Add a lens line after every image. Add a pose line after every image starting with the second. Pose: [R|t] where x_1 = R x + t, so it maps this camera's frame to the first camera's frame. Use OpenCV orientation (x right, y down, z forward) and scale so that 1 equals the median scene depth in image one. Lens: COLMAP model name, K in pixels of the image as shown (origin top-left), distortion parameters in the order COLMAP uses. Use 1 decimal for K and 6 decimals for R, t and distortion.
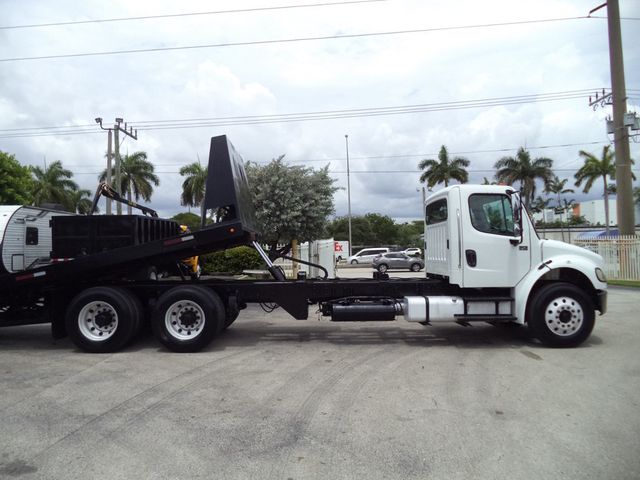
lens RADIAL K [[520.7, 0, 319.4], [0, 520.7, 239.7], [0, 0, 1]] dist [-0.022587, -0.004370]
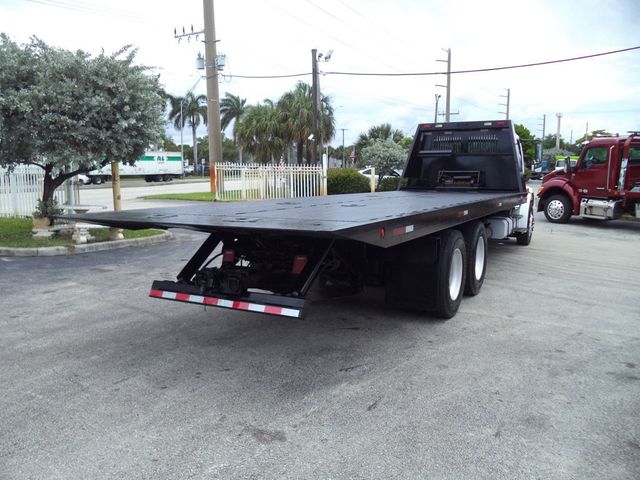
lens RADIAL K [[520.7, 0, 323.1], [0, 520.7, 241.0], [0, 0, 1]] dist [-0.022587, -0.004370]
pose [[0.484207, -0.102134, 0.868972, -1.146986], [-0.026739, 0.990972, 0.131373, 0.014208], [-0.874545, -0.086847, 0.477105, 0.789049]]
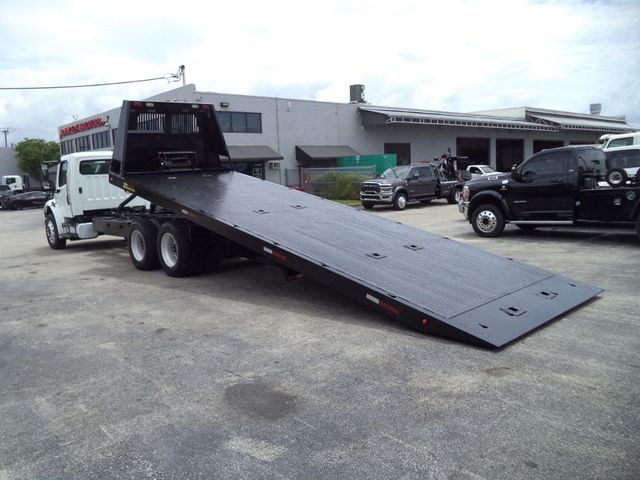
lens RADIAL K [[520.7, 0, 319.5], [0, 520.7, 235.0], [0, 0, 1]] dist [-0.022587, -0.004370]
pose [[-0.666143, -0.040207, 0.744740, -1.471010], [0.047589, 0.994220, 0.096243, 0.034029], [-0.744304, 0.099553, -0.660379, 1.769665]]
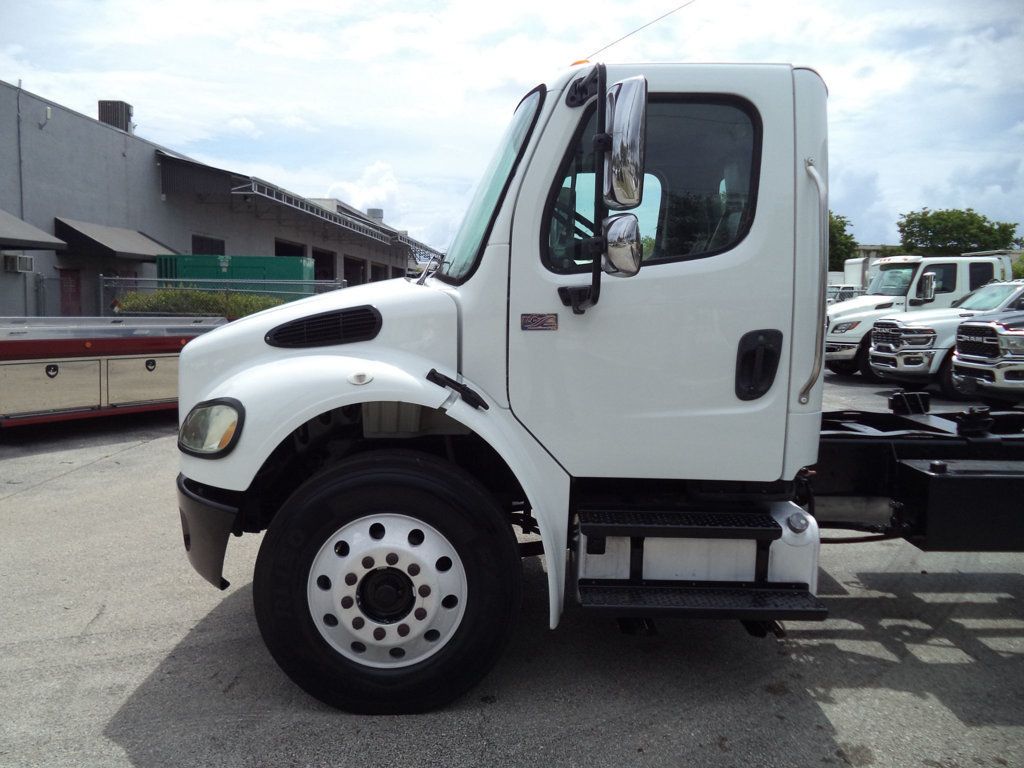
lens RADIAL K [[833.1, 0, 487.4], [0, 833.1, 375.1], [0, 0, 1]] dist [-0.022587, -0.004370]
pose [[-0.999742, 0.003680, 0.022402, 0.381706], [0.005416, 0.996945, 0.077924, 0.018366], [-0.022047, 0.078025, -0.996708, 1.666055]]
